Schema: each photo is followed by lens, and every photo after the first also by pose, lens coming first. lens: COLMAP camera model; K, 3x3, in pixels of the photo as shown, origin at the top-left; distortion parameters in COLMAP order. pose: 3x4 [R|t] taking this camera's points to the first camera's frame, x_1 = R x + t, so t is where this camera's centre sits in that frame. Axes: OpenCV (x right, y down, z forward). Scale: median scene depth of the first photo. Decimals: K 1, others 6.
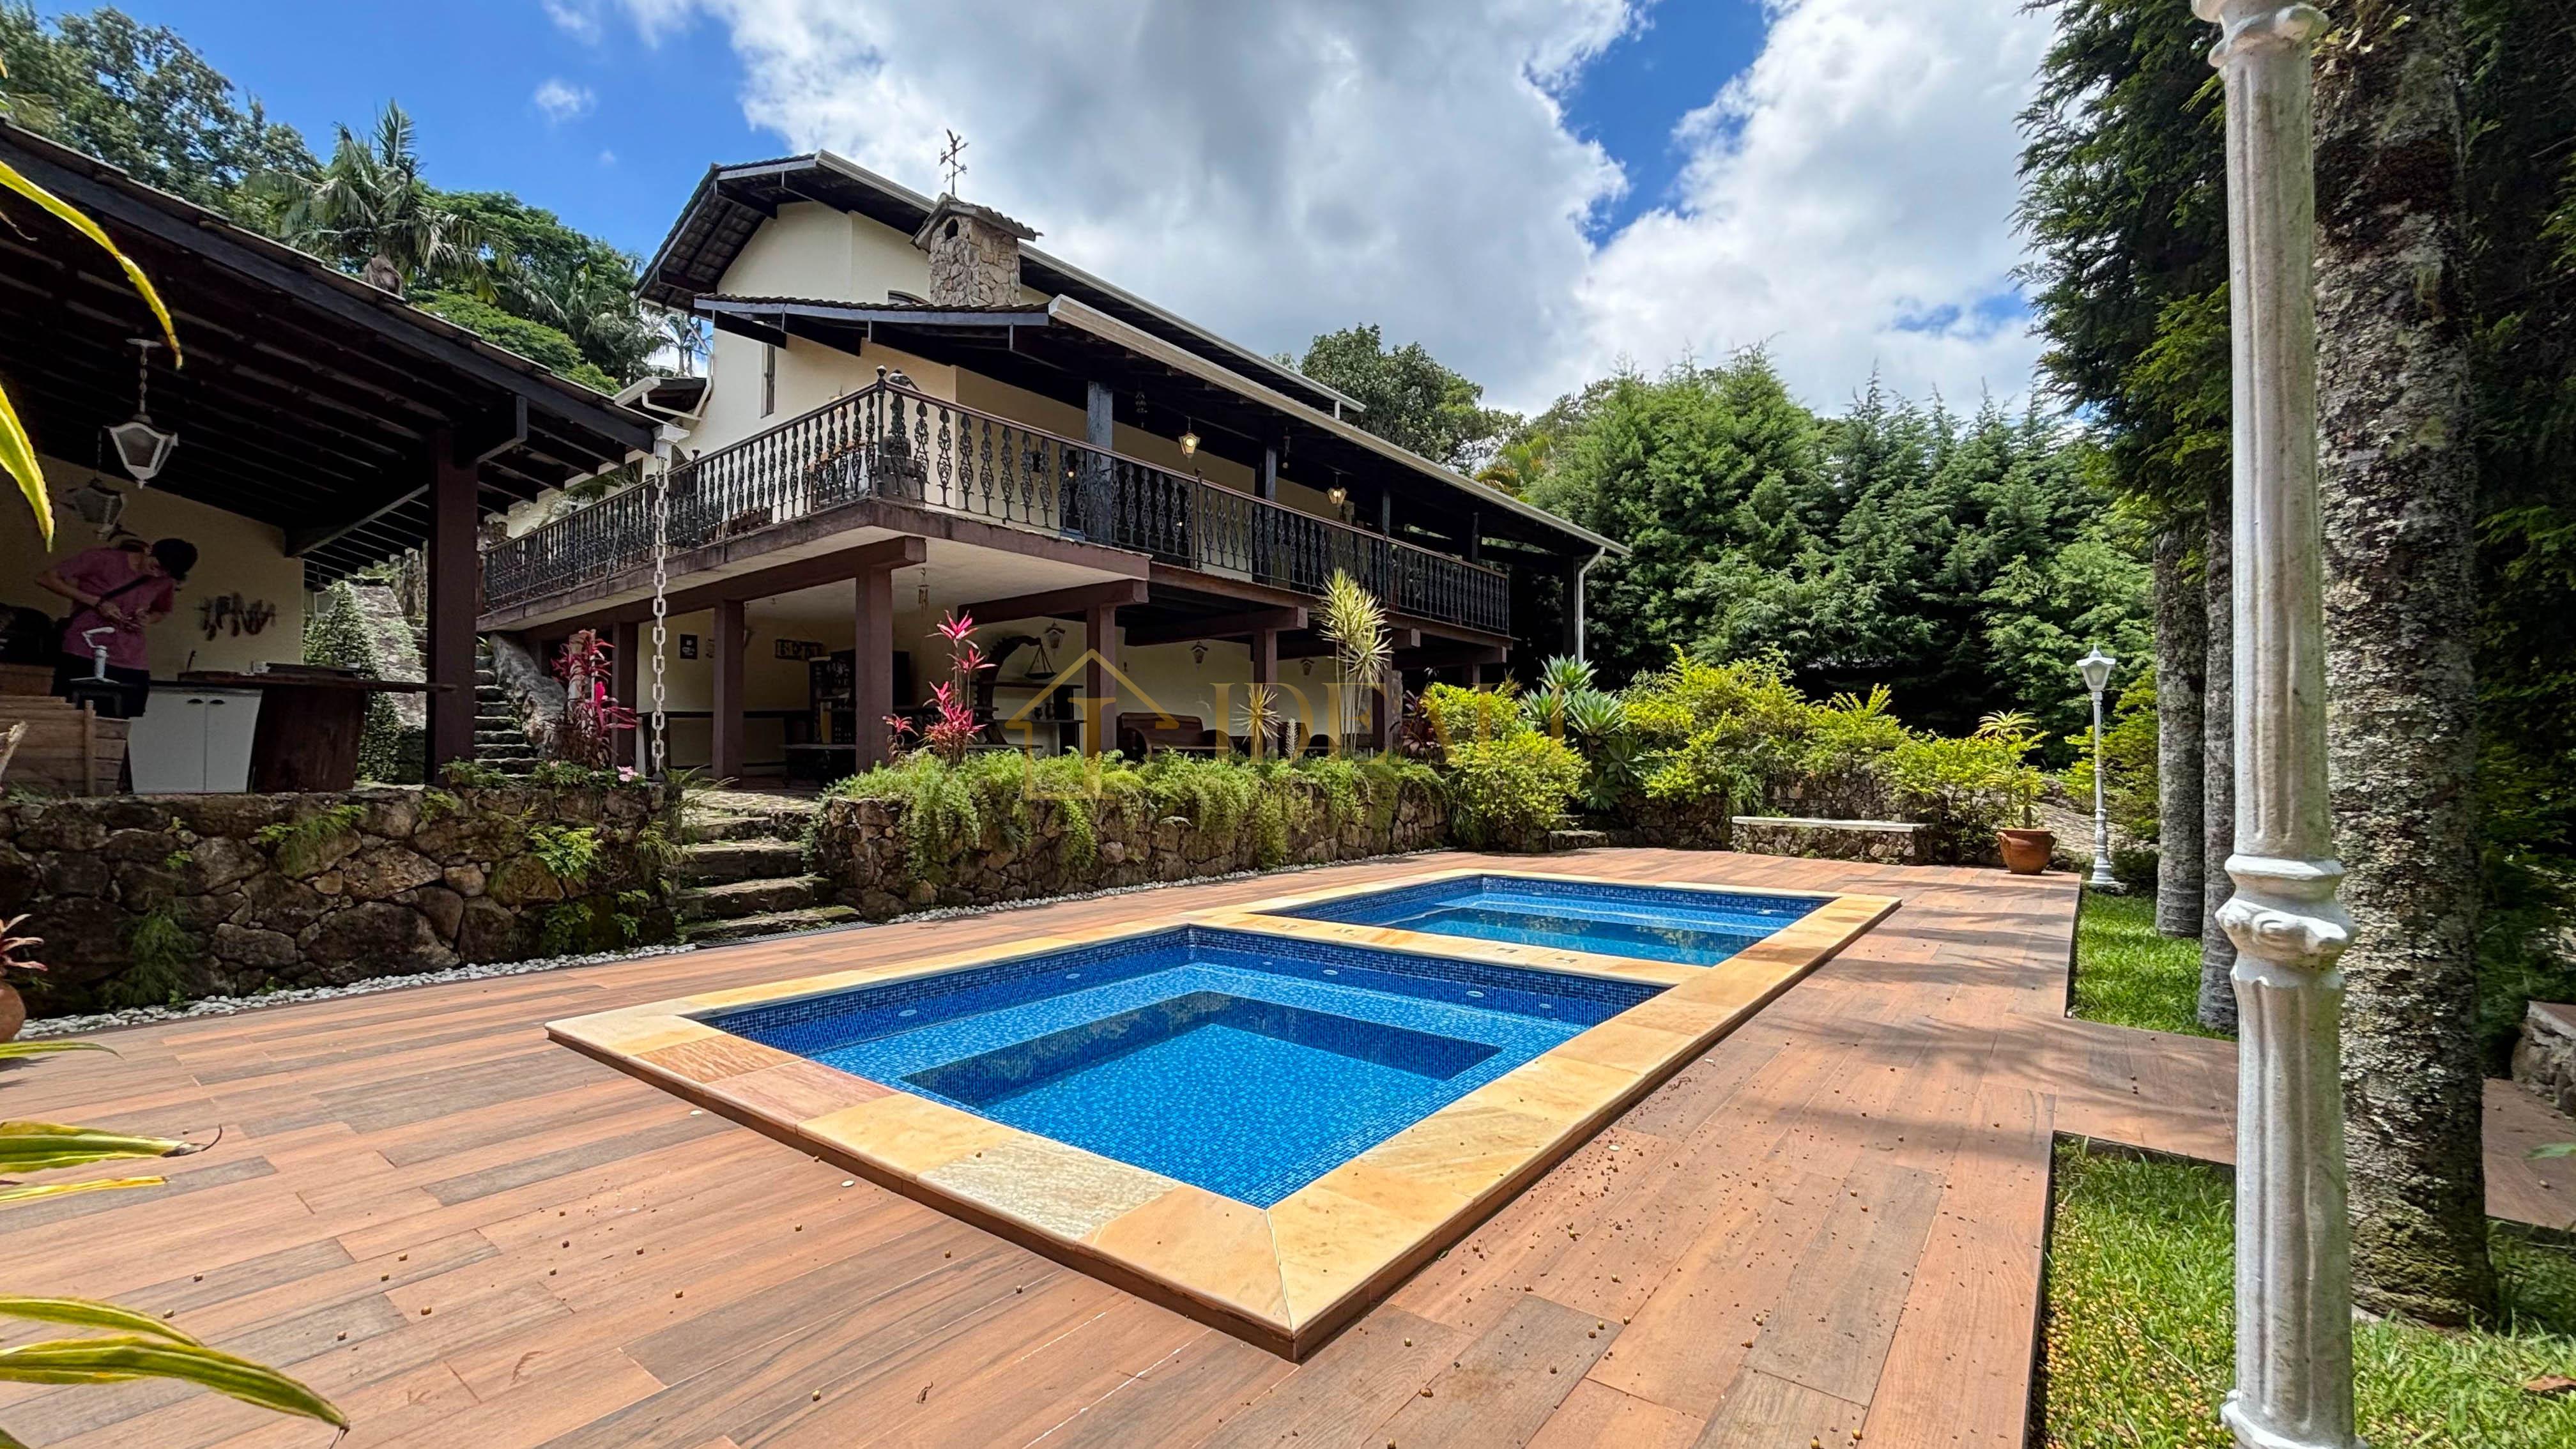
lens RADIAL K [[1057.1, 0, 1287.6], [0, 1057.1, 760.5], [0, 0, 1]] dist [-0.002977, 0.000755]
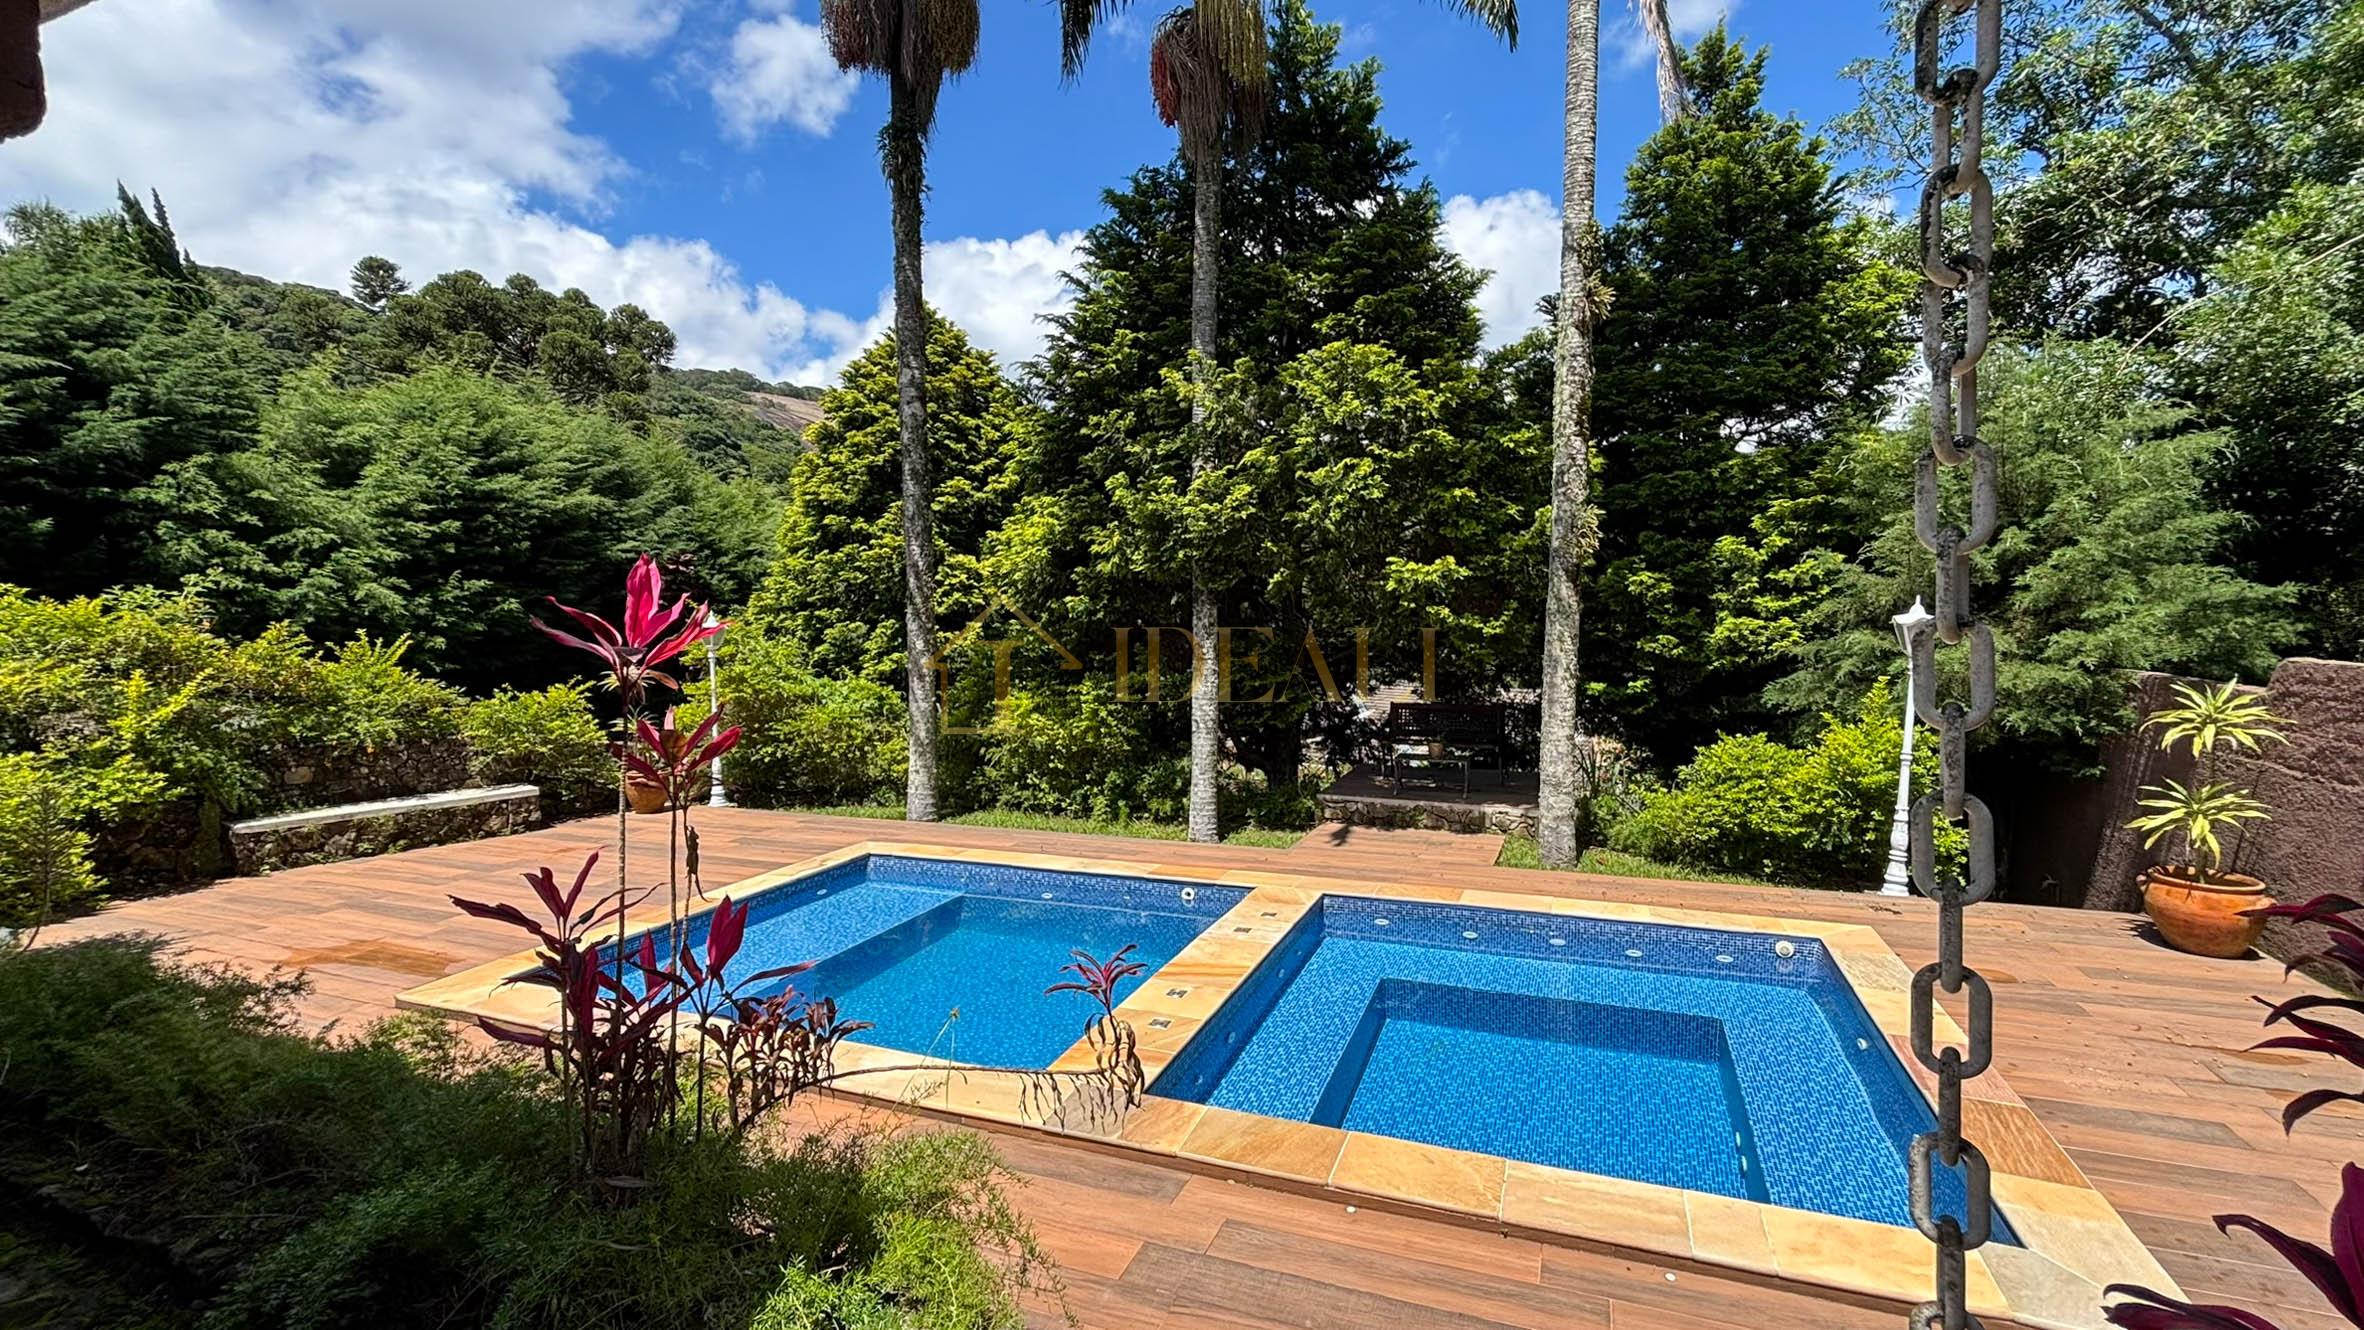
lens RADIAL K [[1013.1, 0, 1182.0], [0, 1013.1, 665.0], [0, 0, 1]] dist [-0.001698, 0.005285]
pose [[-0.274259, -0.049874, 0.960362, -0.566193], [0.008270, 0.998495, 0.054216, -0.122366], [-0.961620, 0.022812, -0.273434, 0.915319]]
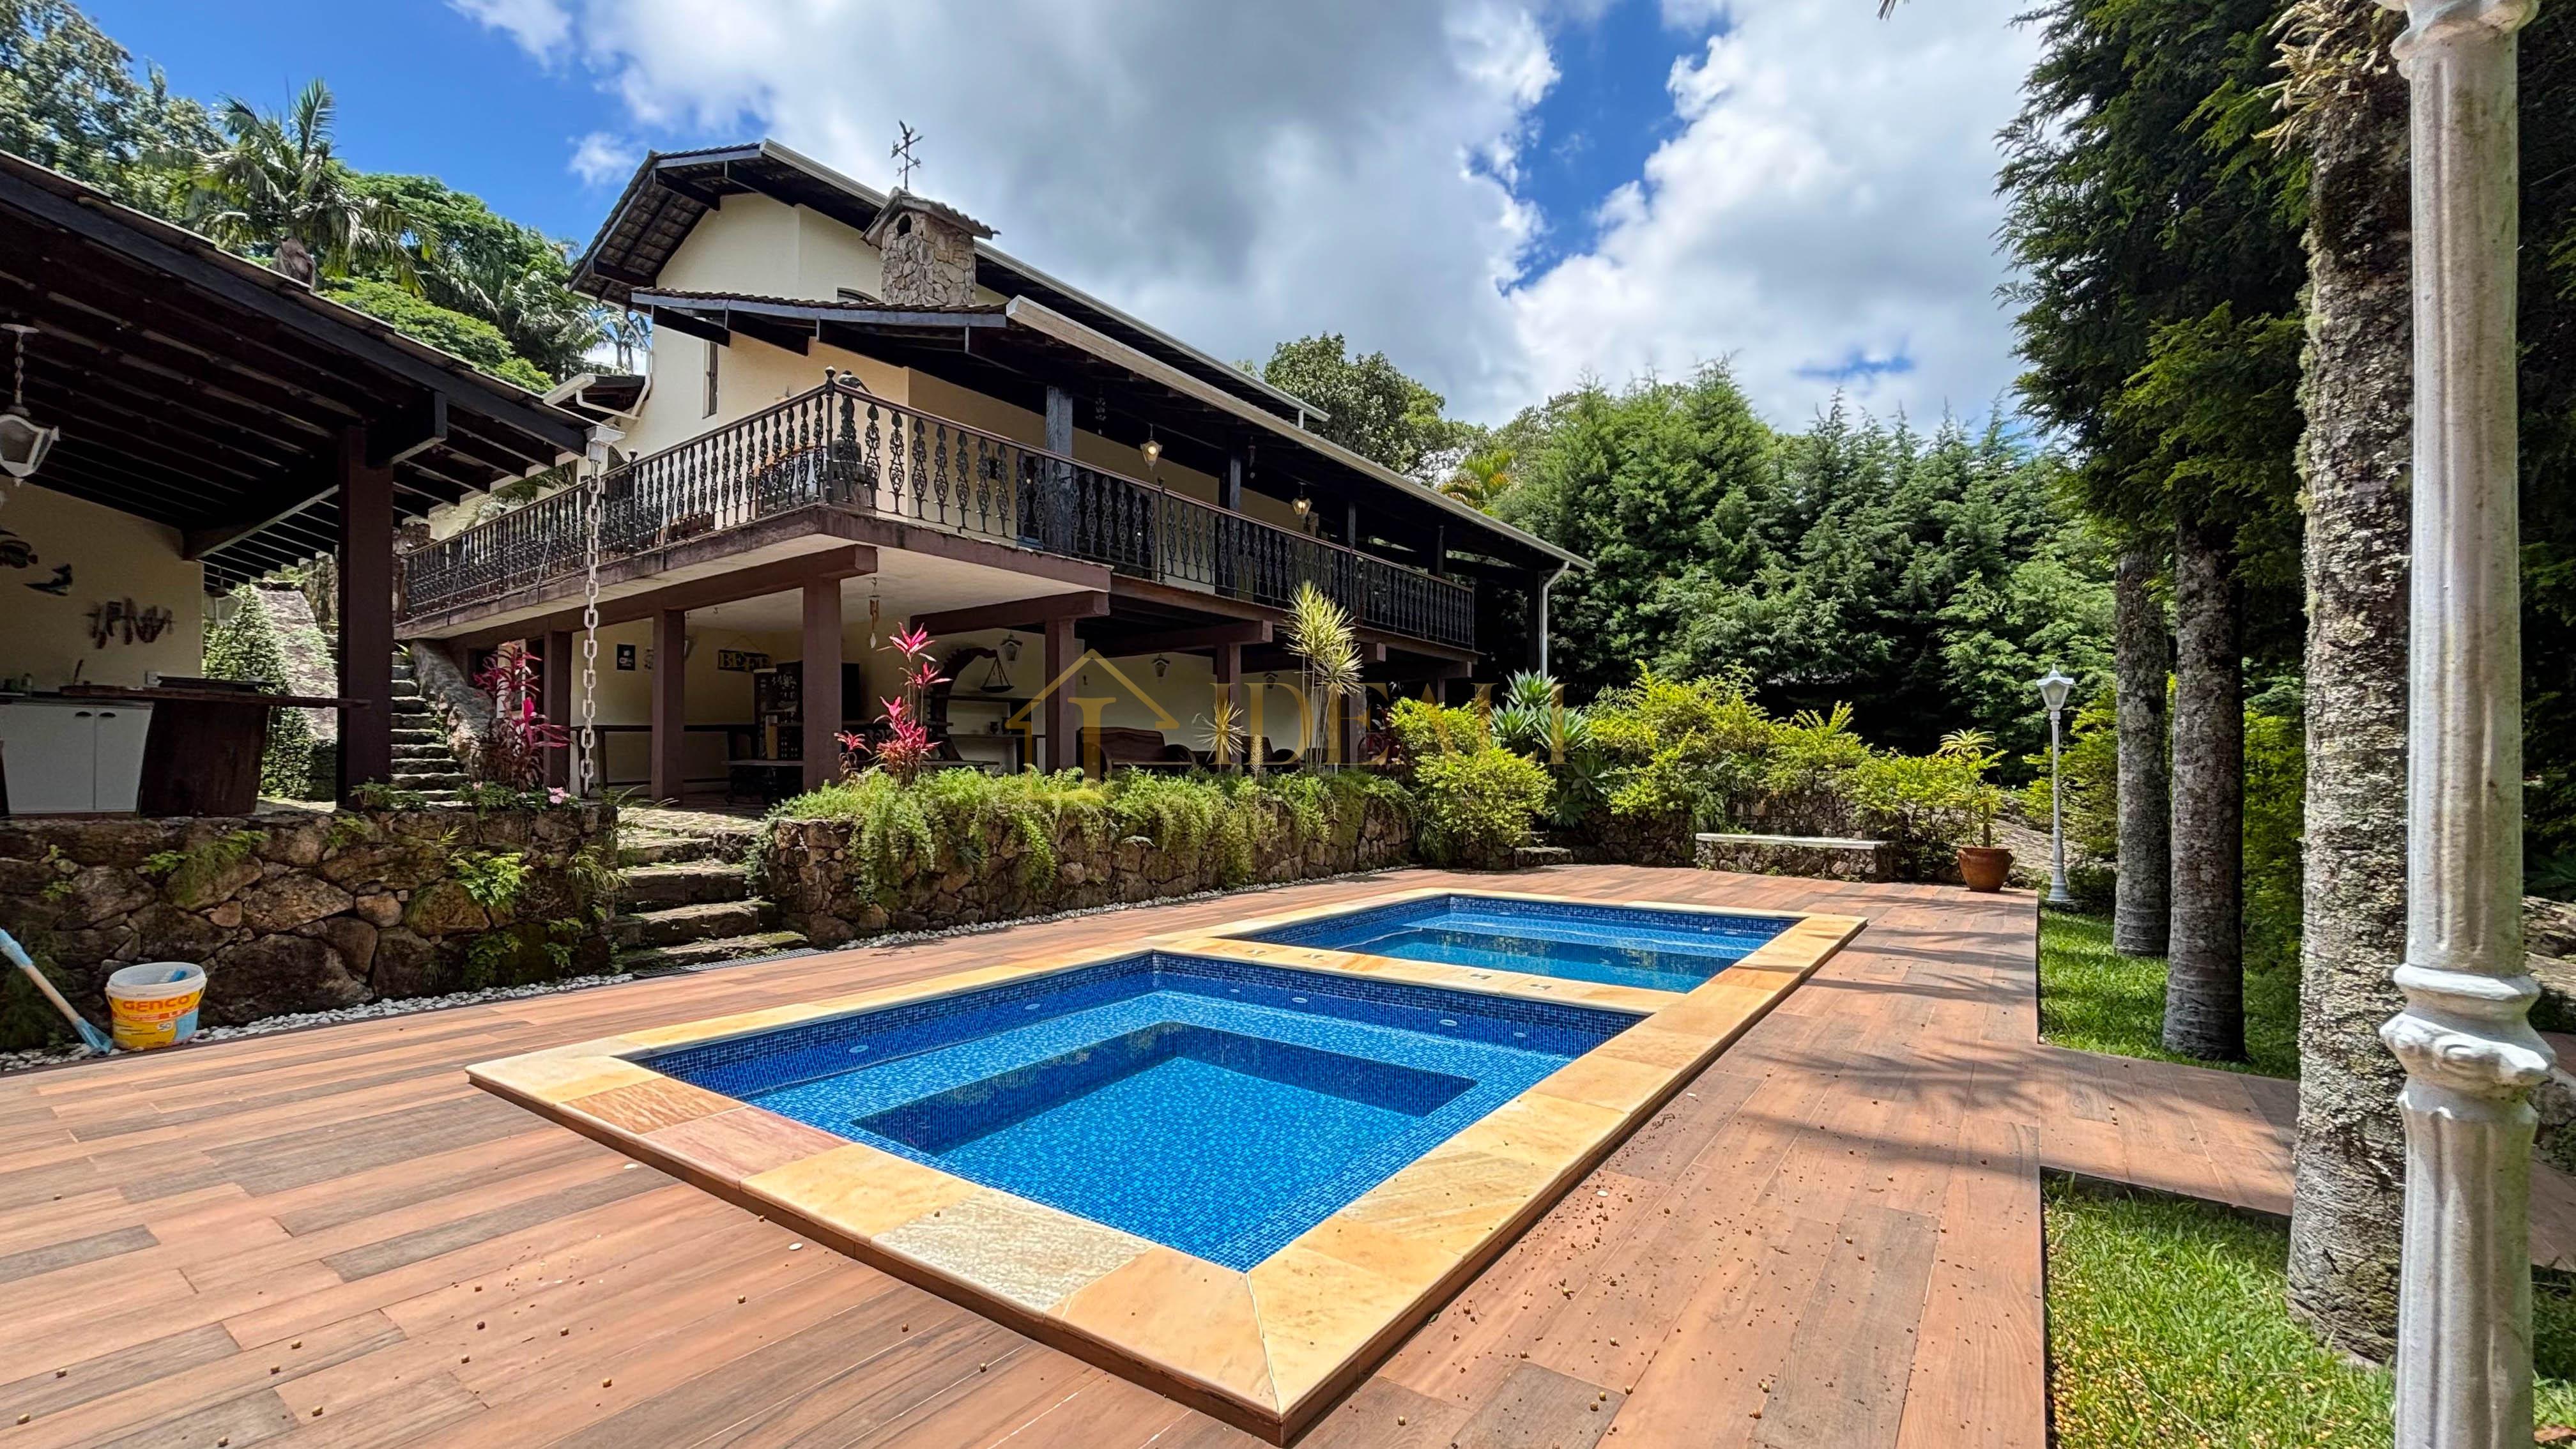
lens RADIAL K [[1064.8, 0, 1288.3], [0, 1064.8, 778.0], [0, 0, 1]] dist [-0.001107, -0.000338]
pose [[0.999214, 0.002166, 0.039571, -0.006331], [-0.002405, 0.999979, 0.006000, -0.006744], [-0.039557, -0.006090, 0.999199, 0.015158]]
